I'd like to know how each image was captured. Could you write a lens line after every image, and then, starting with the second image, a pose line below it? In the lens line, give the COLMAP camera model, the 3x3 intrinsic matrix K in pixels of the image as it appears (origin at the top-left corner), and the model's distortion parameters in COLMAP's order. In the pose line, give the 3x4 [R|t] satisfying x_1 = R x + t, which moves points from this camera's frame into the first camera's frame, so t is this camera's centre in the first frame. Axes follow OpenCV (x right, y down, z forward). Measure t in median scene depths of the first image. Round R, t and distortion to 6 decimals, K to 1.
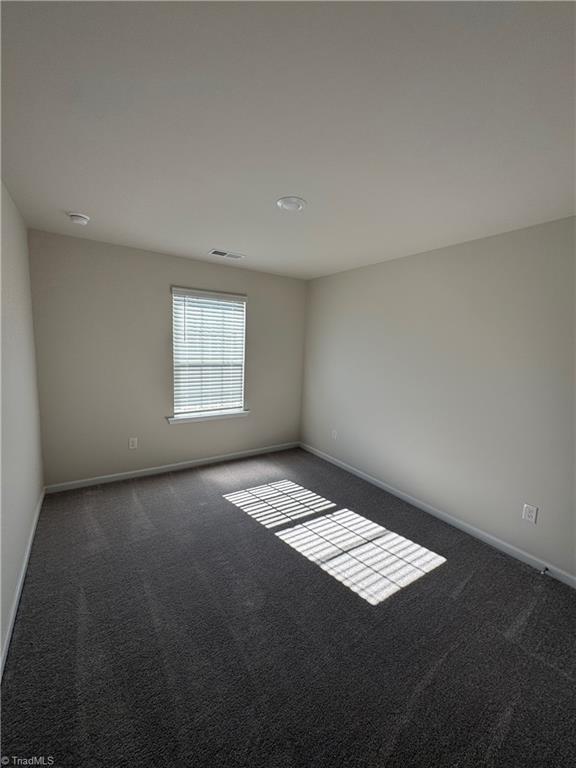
lens RADIAL K [[305.8, 0, 282.9], [0, 305.8, 384.5], [0, 0, 1]] dist [-0.003958, 0.000814]
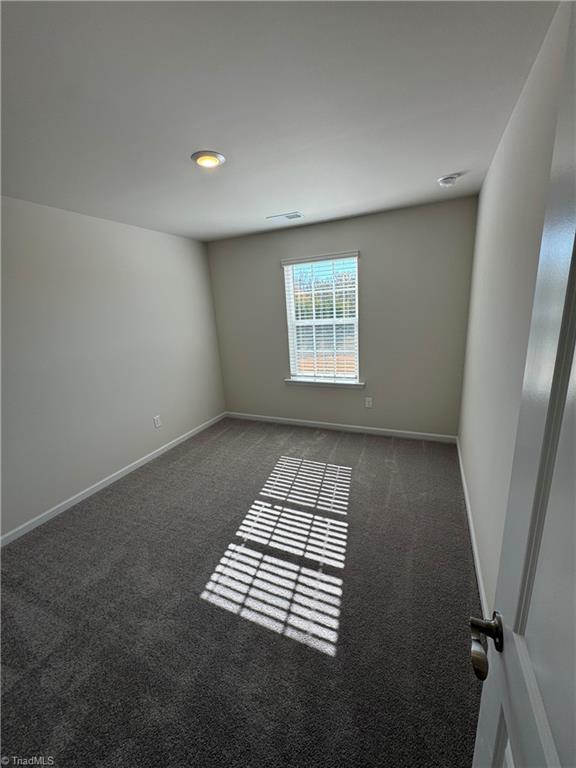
lens RADIAL K [[305.8, 0, 283.4], [0, 305.8, 386.3], [0, 0, 1]] dist [-0.003958, 0.000814]
pose [[0.526825, 0.151255, -0.836408, 0.645320], [-0.022965, 0.986213, 0.163880, -0.056681], [0.849664, -0.067128, 0.523035, 0.429245]]
